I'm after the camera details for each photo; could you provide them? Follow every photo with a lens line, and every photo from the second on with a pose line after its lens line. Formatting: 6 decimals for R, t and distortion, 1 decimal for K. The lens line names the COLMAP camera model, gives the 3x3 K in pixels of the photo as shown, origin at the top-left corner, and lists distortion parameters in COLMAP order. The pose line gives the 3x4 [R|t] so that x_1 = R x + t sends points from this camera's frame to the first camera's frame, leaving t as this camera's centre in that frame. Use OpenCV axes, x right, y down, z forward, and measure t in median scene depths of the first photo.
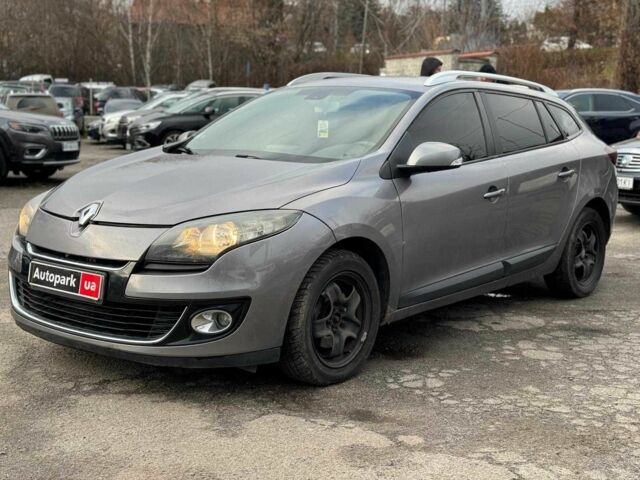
lens RADIAL K [[975.5, 0, 319.0], [0, 975.5, 240.7], [0, 0, 1]] dist [0.060213, 0.000000]
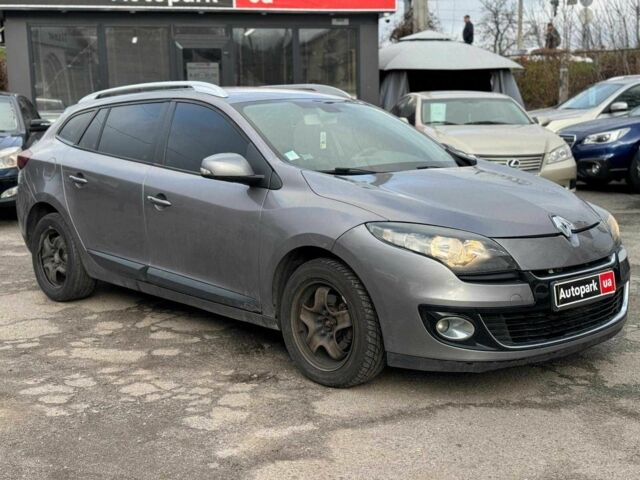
lens RADIAL K [[975.5, 0, 323.2], [0, 975.5, 239.7], [0, 0, 1]] dist [0.060213, 0.000000]
pose [[0.118092, -0.167357, 0.978798, -1.344151], [0.147205, 0.977755, 0.149419, -0.216297], [-0.982031, 0.126439, 0.140101, 1.131249]]
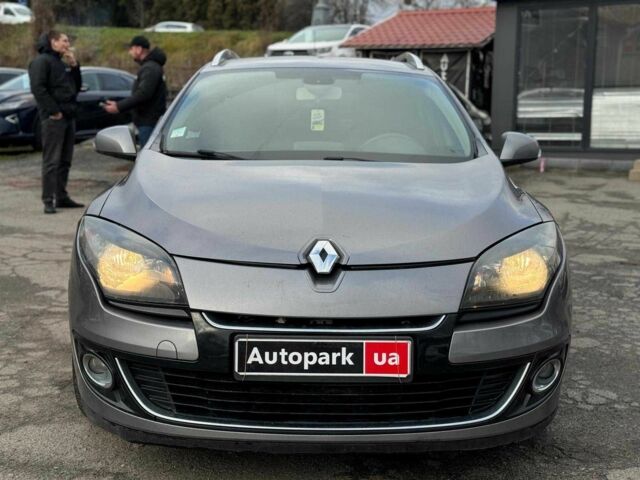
lens RADIAL K [[975.5, 0, 317.4], [0, 975.5, 242.9], [0, 0, 1]] dist [0.060213, 0.000000]
pose [[0.764987, -0.109400, 0.634687, -0.683365], [0.093698, 0.993888, 0.058381, -0.078142], [-0.637194, 0.014808, 0.770561, 0.487487]]
